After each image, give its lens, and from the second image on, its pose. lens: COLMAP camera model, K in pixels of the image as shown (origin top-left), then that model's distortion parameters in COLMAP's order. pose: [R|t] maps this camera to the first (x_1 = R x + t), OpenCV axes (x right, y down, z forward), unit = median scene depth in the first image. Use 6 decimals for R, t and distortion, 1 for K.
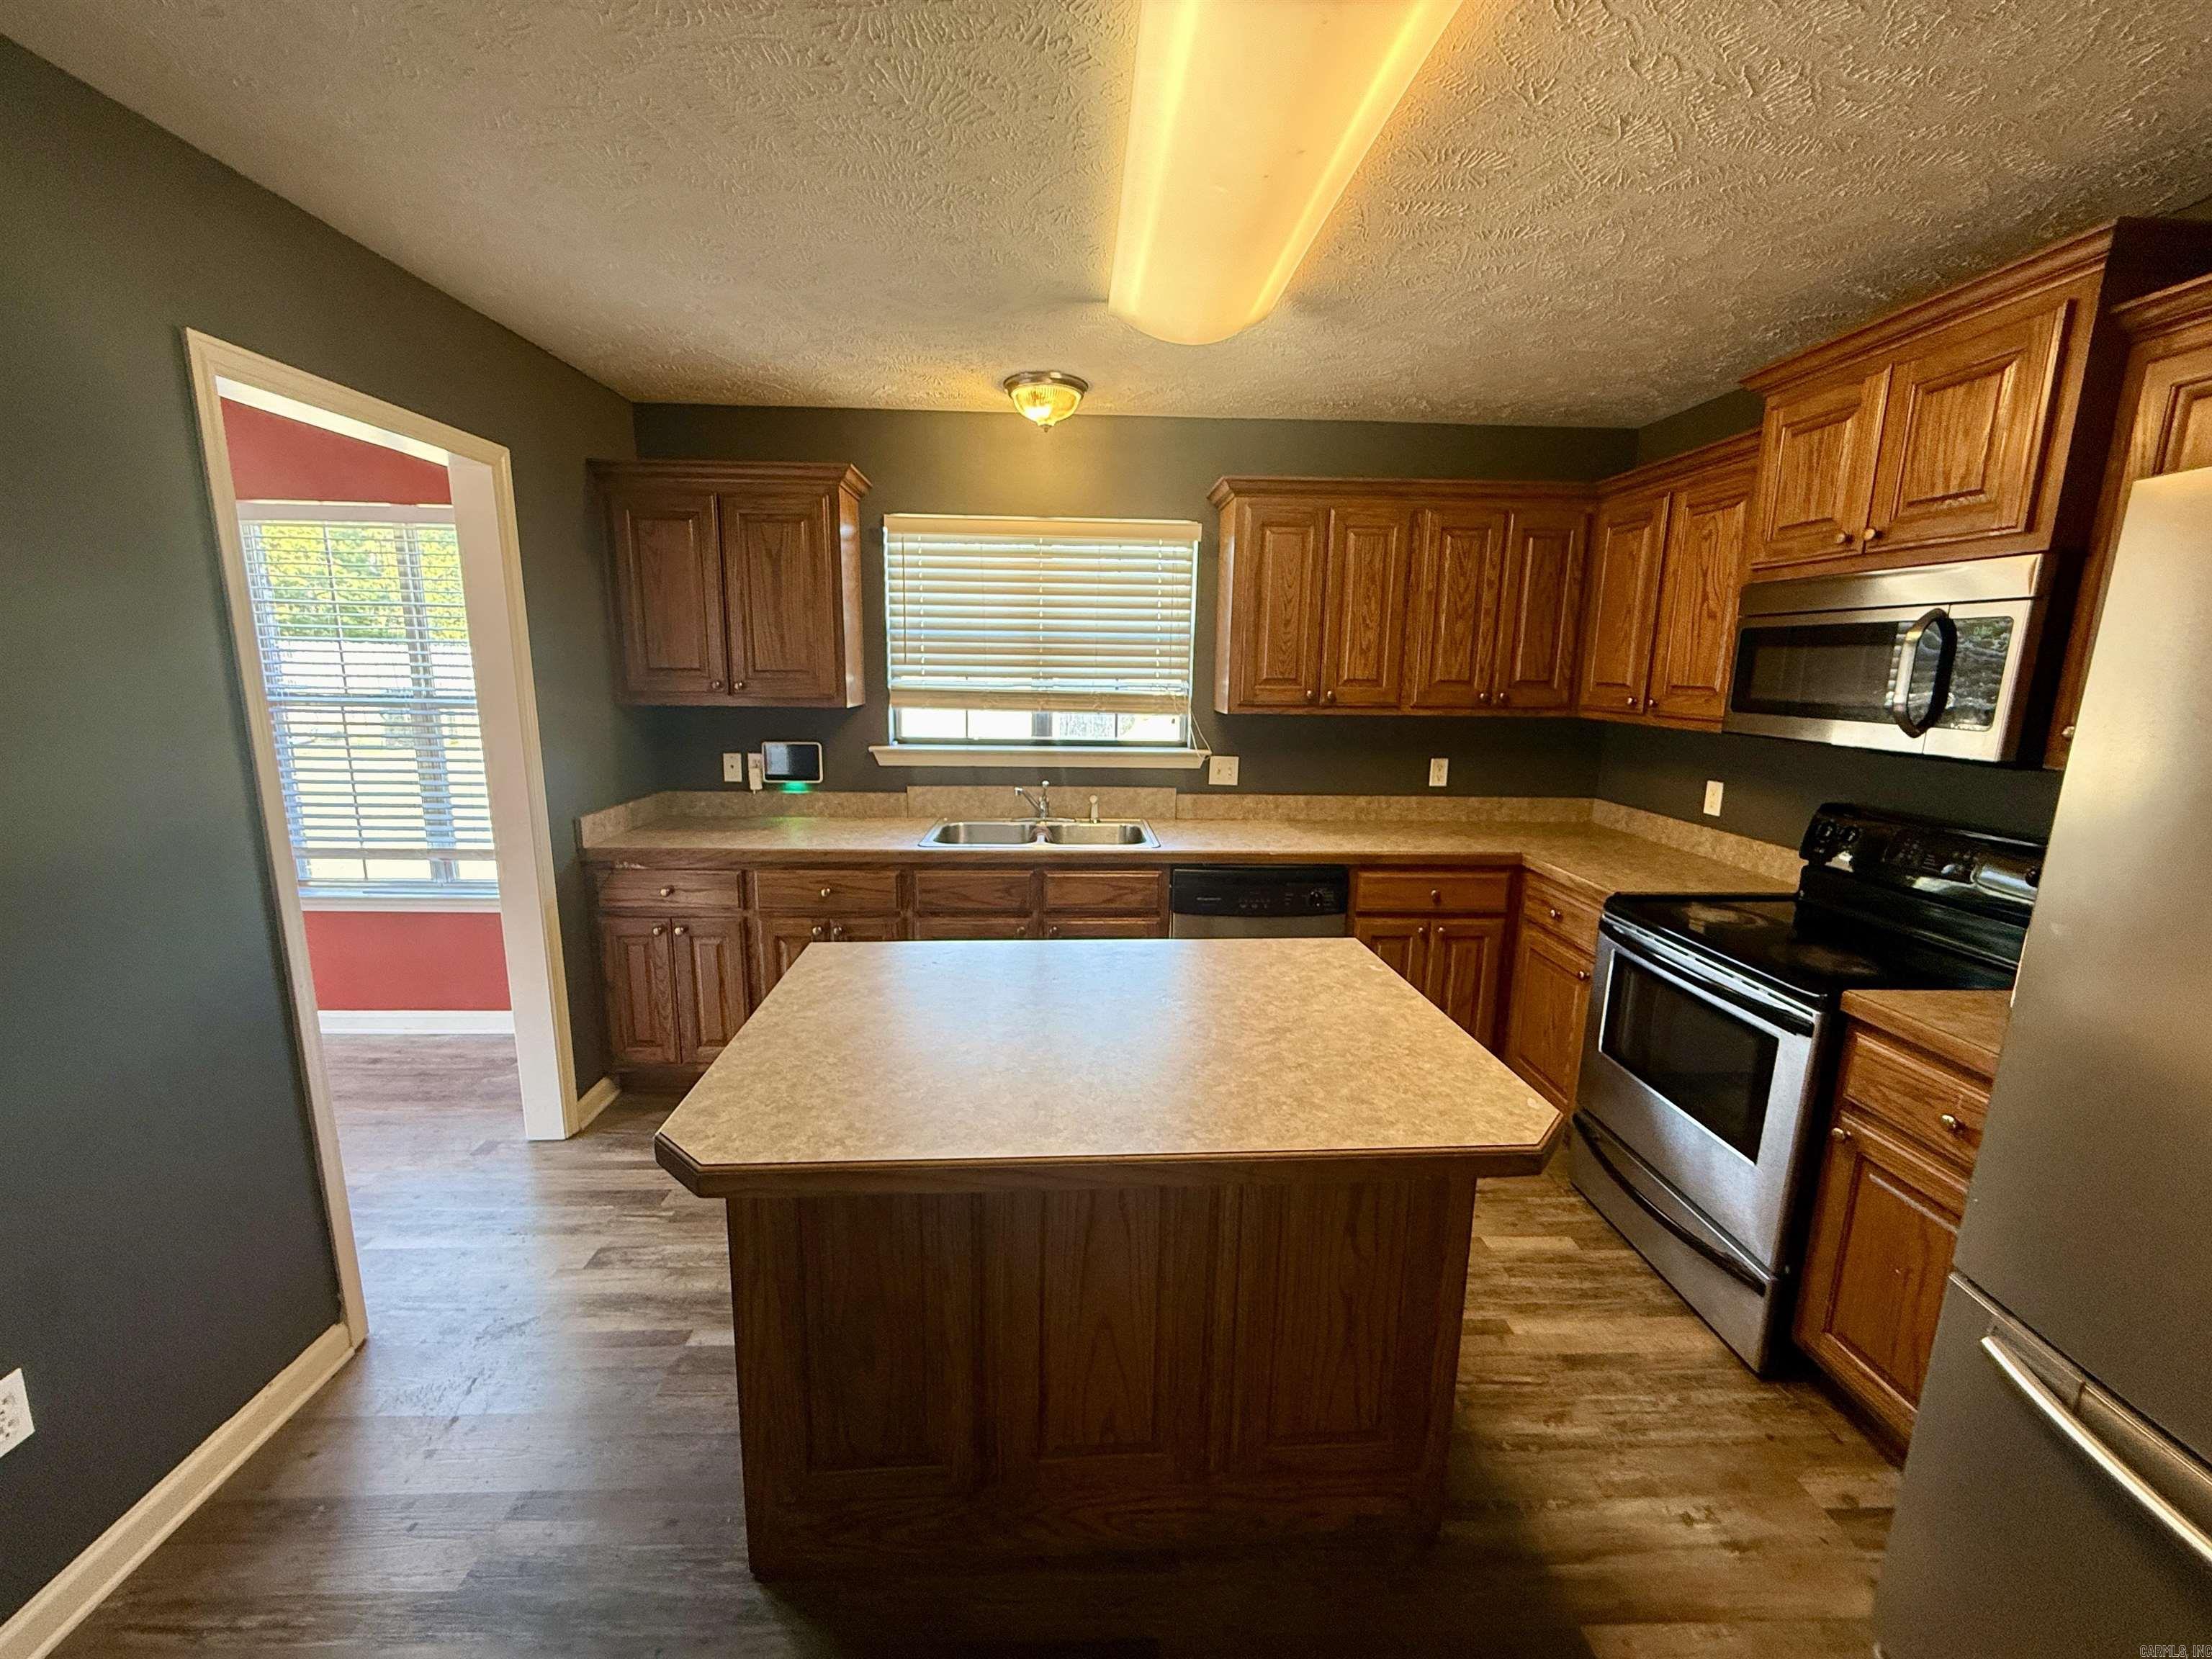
lens RADIAL K [[882.5, 0, 1098.9], [0, 882.5, 825.8], [0, 0, 1]] dist [-0.003516, 0.000167]
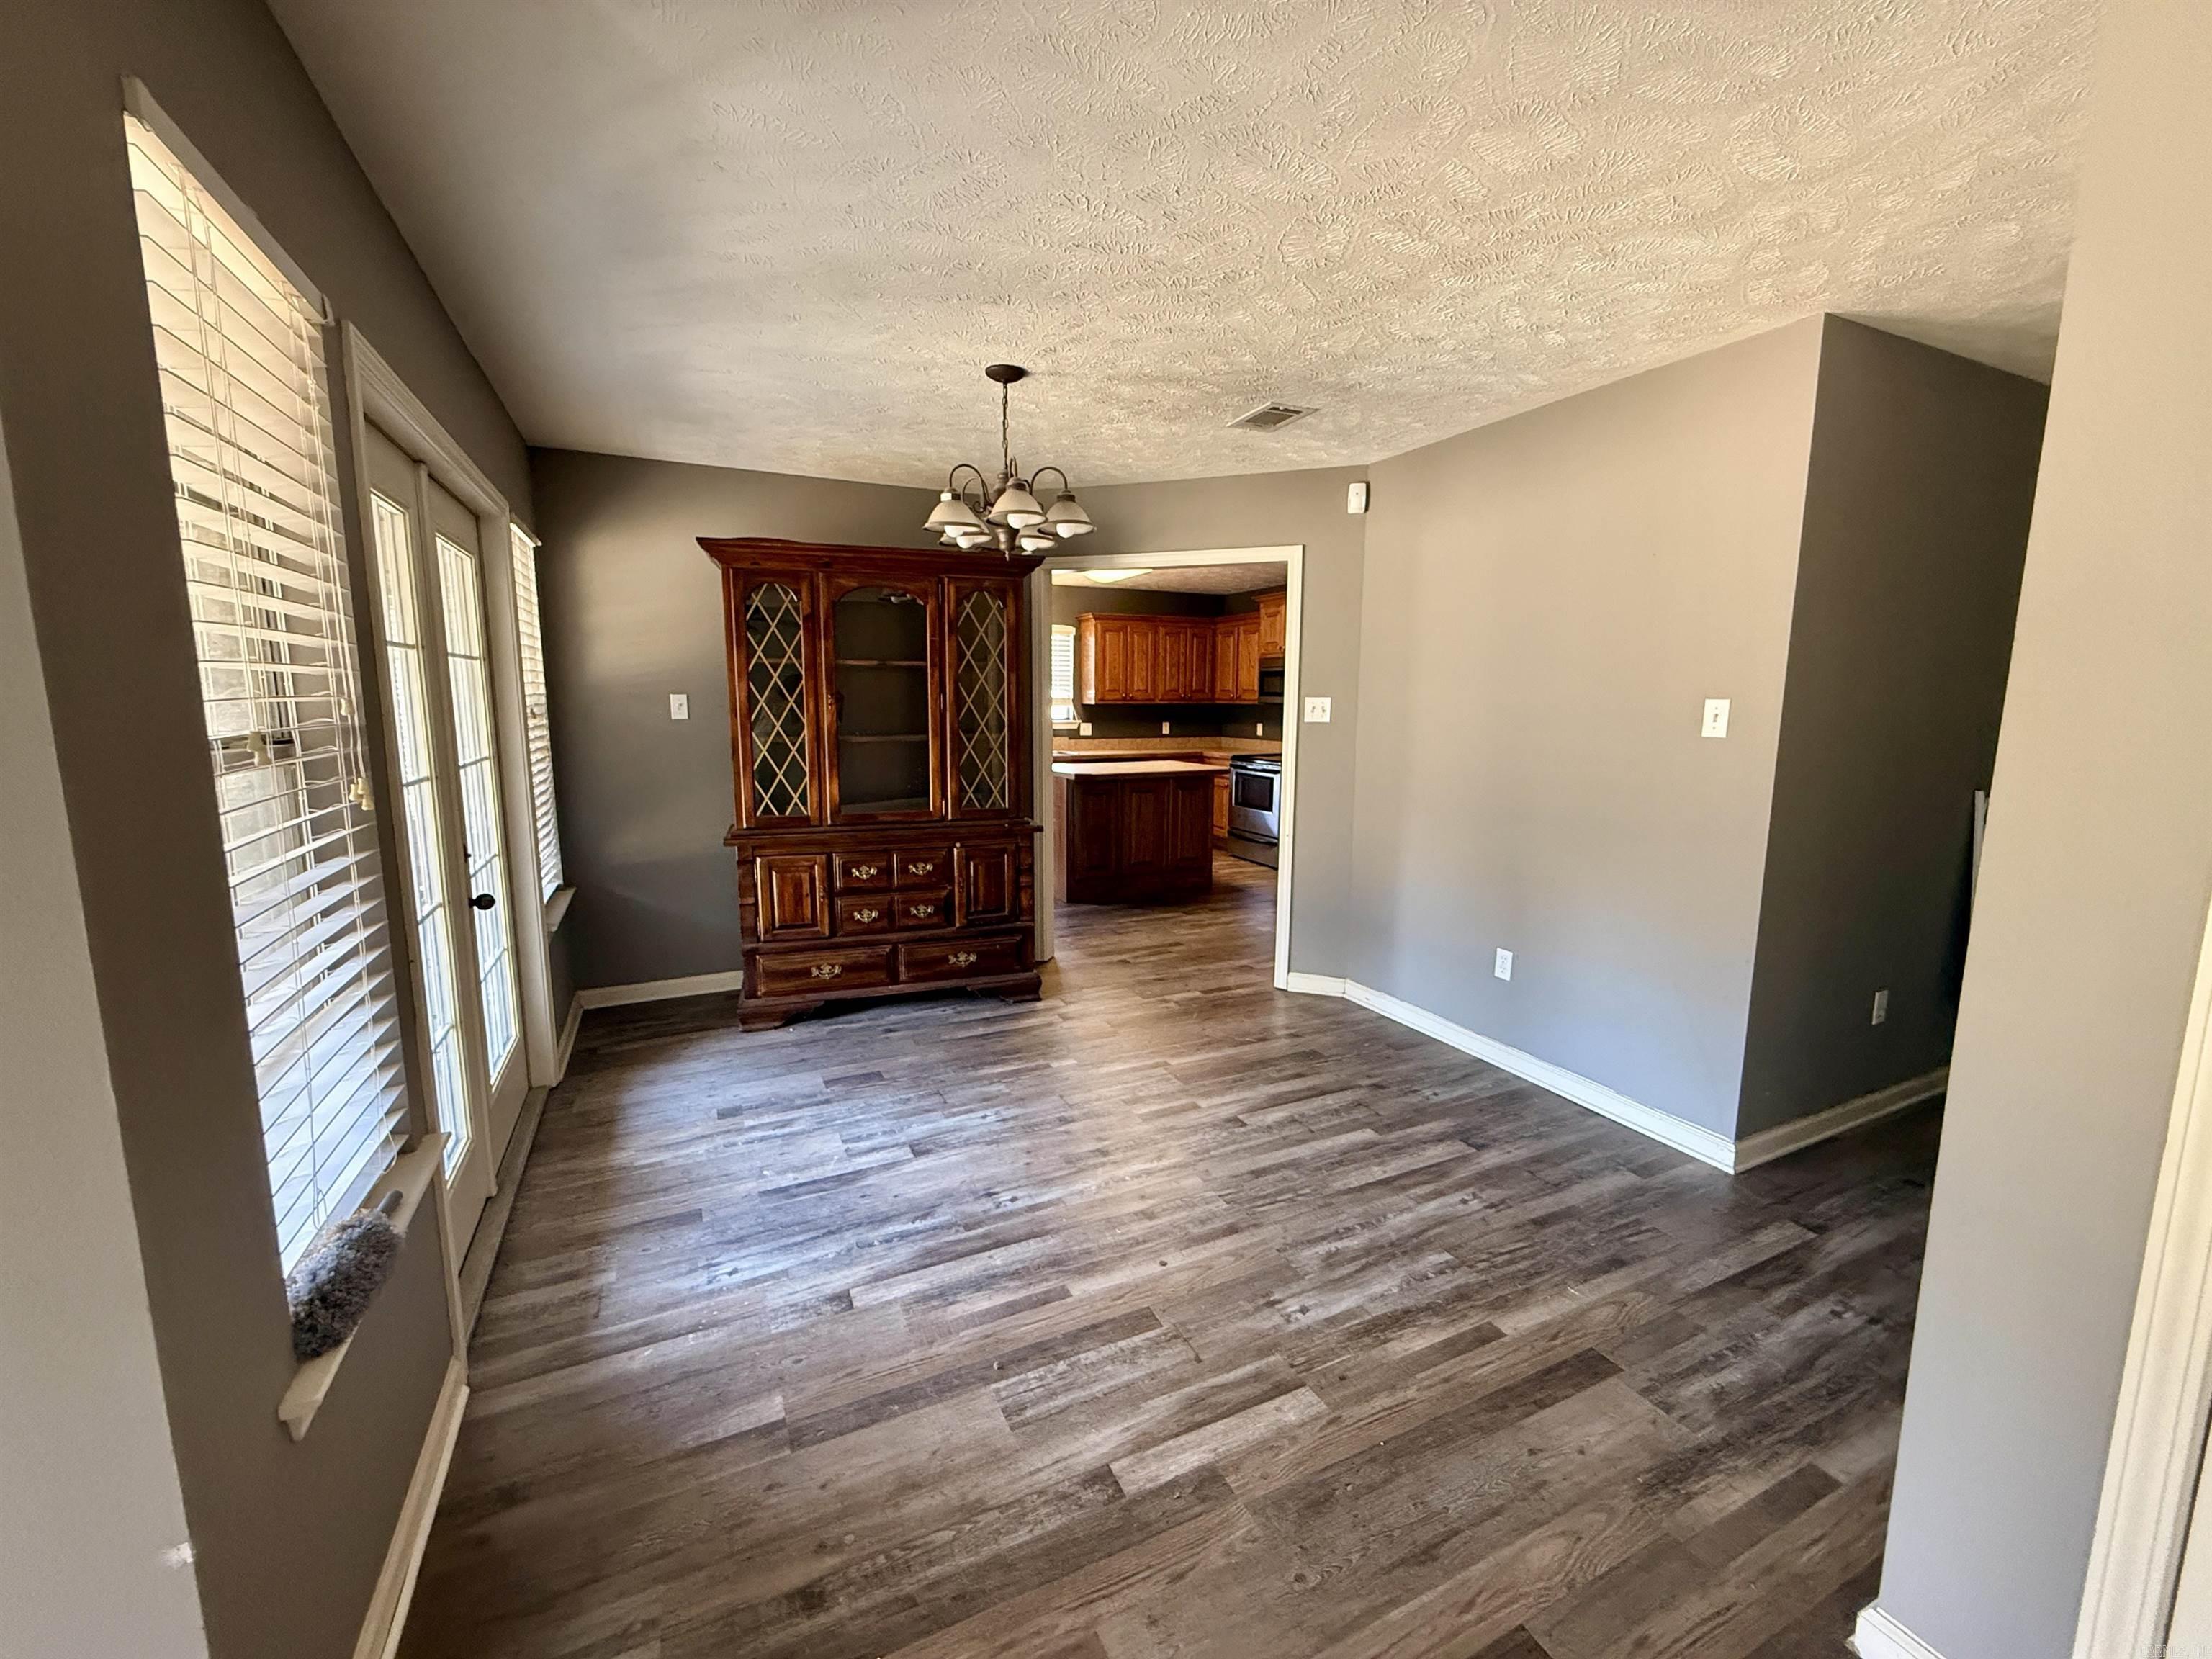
lens RADIAL K [[882.5, 0, 1101.1], [0, 882.5, 818.9], [0, 0, 1]] dist [-0.003516, 0.000167]
pose [[0.921007, -0.062921, 0.384430, -0.959806], [0.079868, 0.996405, -0.028261, 0.318029], [-0.381270, 0.056732, 0.922721, -1.531279]]
